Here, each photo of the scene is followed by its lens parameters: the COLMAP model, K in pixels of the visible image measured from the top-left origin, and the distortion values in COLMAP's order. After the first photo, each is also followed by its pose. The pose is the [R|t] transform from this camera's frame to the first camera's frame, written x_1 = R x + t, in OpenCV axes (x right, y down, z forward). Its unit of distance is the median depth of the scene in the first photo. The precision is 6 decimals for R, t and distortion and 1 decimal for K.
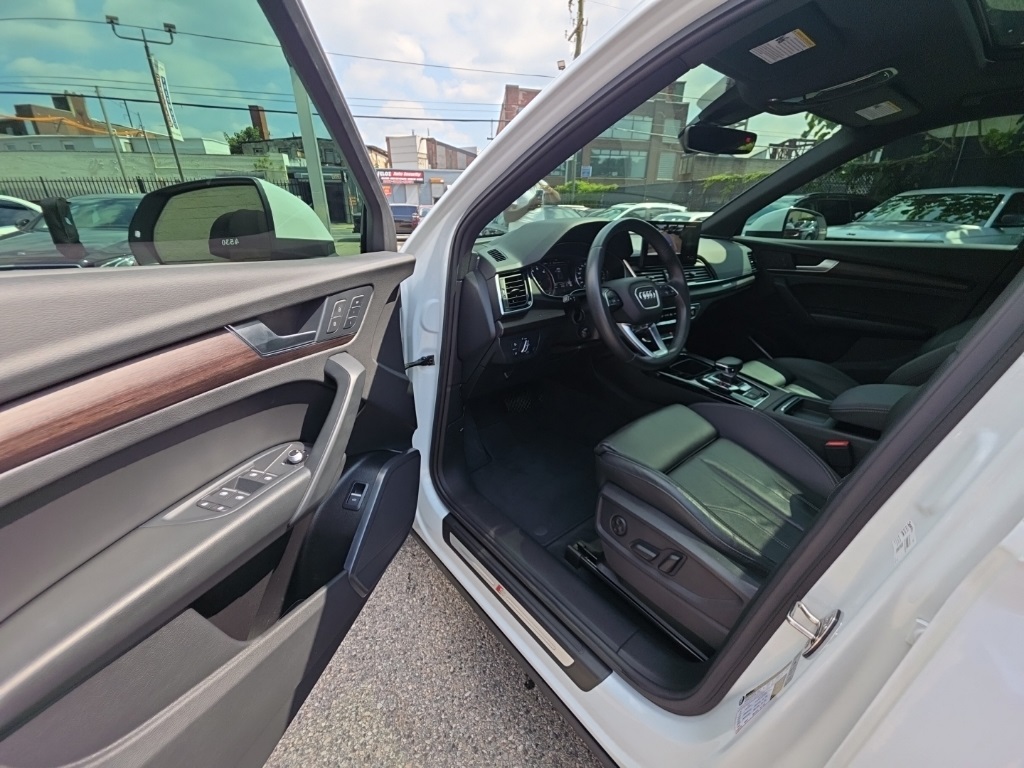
lens RADIAL K [[408.8, 0, 509.1], [0, 408.8, 383.8], [0, 0, 1]] dist [0.015621, -0.010559]
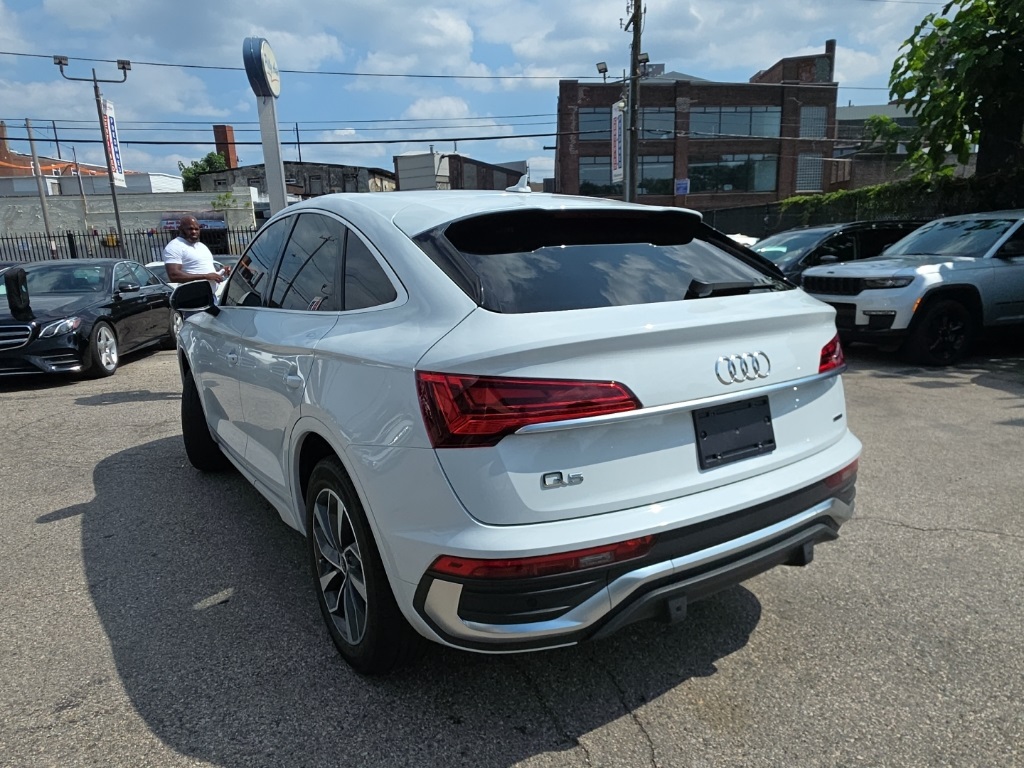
lens RADIAL K [[695.9, 0, 521.2], [0, 695.9, 396.9], [0, 0, 1]] dist [0.012377, -0.000019]
pose [[0.993272, -0.014910, -0.114840, 0.073113], [-0.006587, 0.982798, -0.184569, 0.036020], [0.115616, 0.184083, 0.976087, -0.098711]]
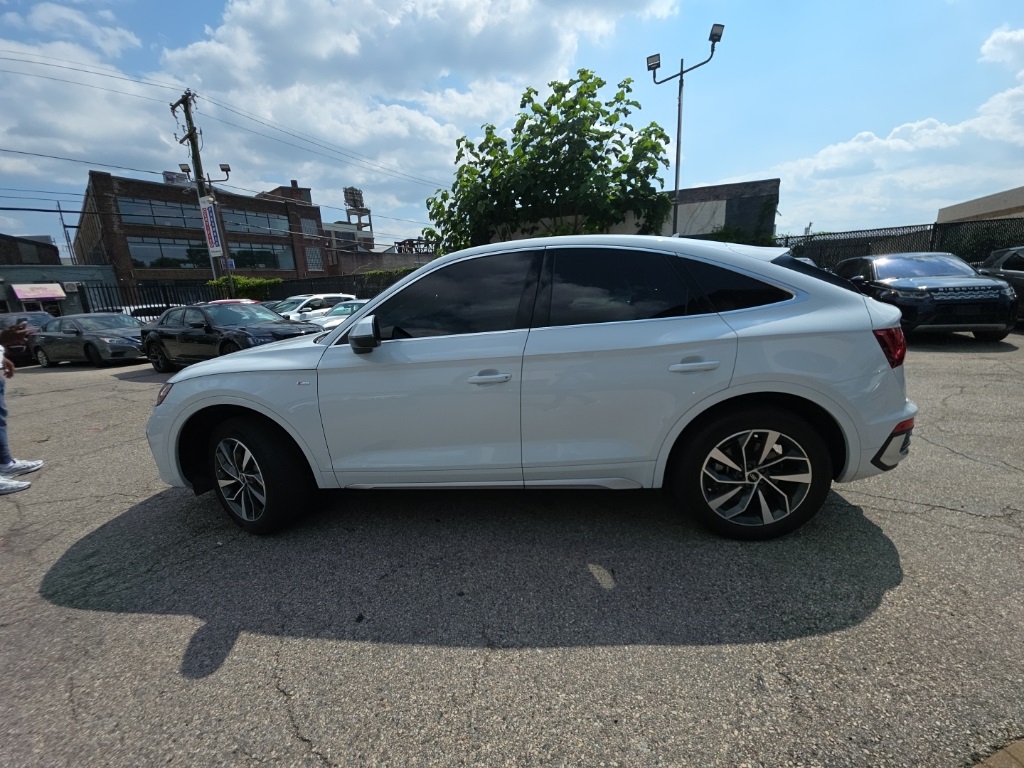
lens RADIAL K [[408.8, 0, 509.1], [0, 408.8, 383.8], [0, 0, 1]] dist [0.015621, -0.010559]
pose [[0.721321, -0.202631, 0.662297, -0.042475], [0.322444, 0.944543, -0.062195, 0.013485], [-0.612965, 0.258416, 0.746656, -0.045810]]
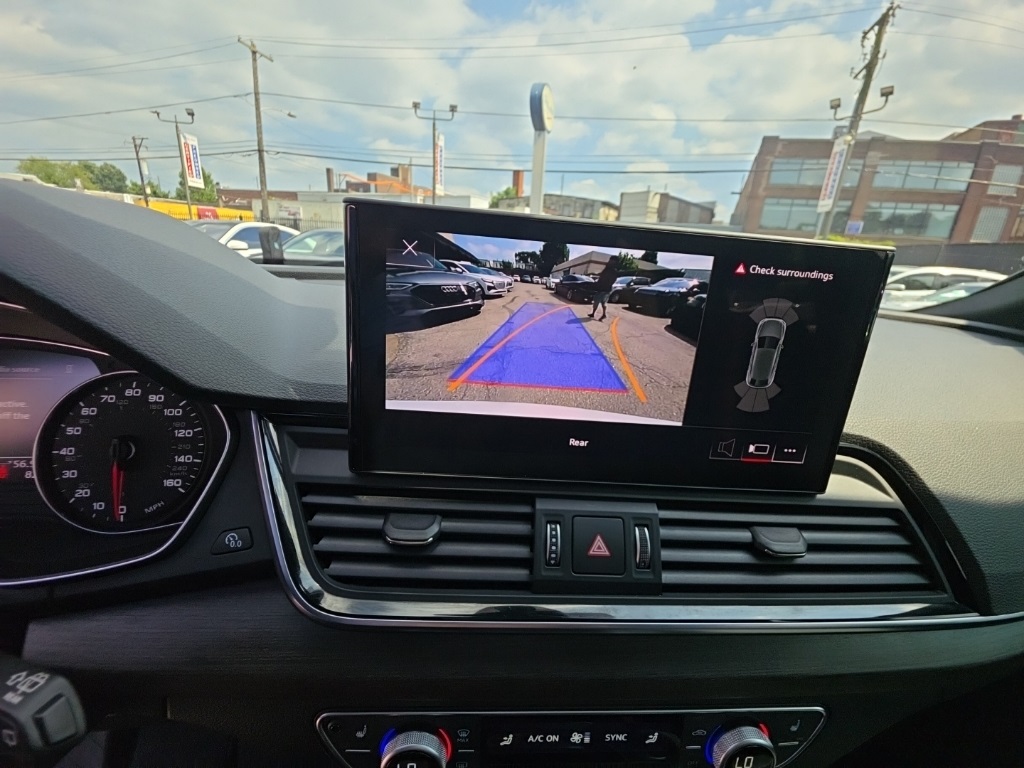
lens RADIAL K [[408.8, 0, 509.1], [0, 408.8, 383.8], [0, 0, 1]] dist [0.015621, -0.010559]
pose [[0.872216, 0.193682, -0.449140, 0.021608], [-0.241806, 0.968944, -0.051745, -0.015537], [0.425170, 0.153737, 0.891961, 0.041332]]
